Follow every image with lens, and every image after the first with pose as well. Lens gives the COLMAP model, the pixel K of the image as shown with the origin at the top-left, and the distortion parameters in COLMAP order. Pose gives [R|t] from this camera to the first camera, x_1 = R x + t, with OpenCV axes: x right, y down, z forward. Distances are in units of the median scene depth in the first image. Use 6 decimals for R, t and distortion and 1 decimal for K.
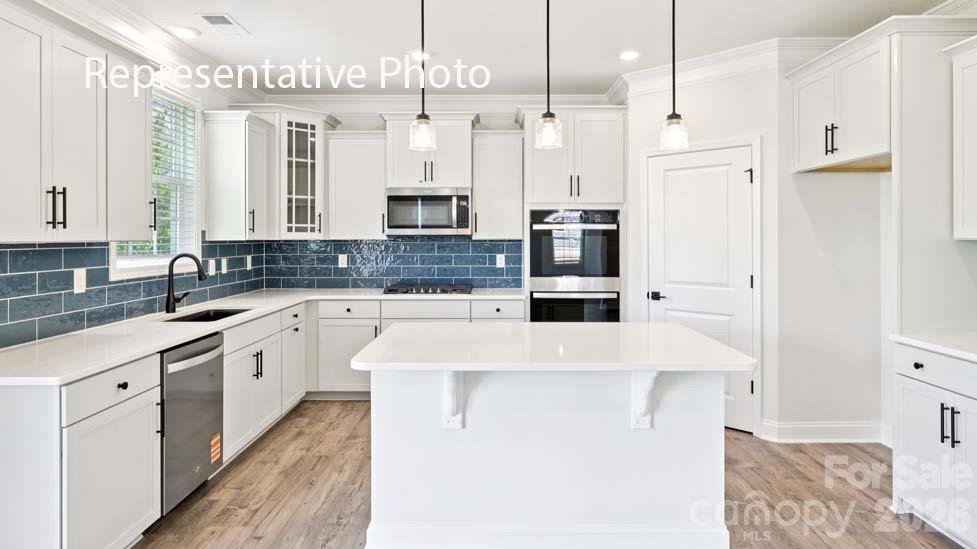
lens RADIAL K [[568.7, 0, 488.9], [0, 568.7, 236.6], [0, 0, 1]] dist [-0.002332, 0.000052]
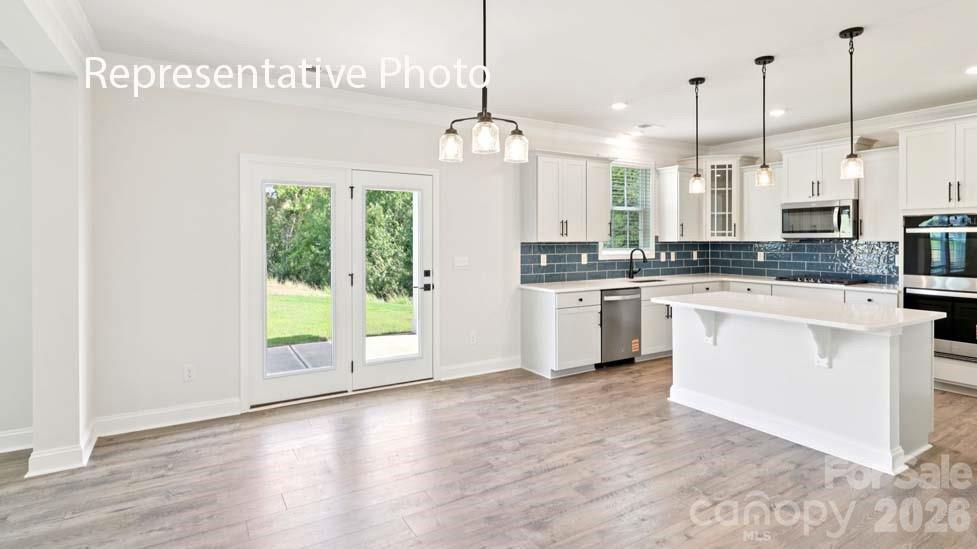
lens RADIAL K [[491.8, 0, 485.0], [0, 491.8, 240.3], [0, 0, 1]] dist [-0.001487, -0.000393]
pose [[0.516939, 0.001494, -0.856021, 0.482932], [0.001483, 0.999995, 0.002640, -0.001499], [0.856021, -0.002634, 0.516934, -0.230725]]
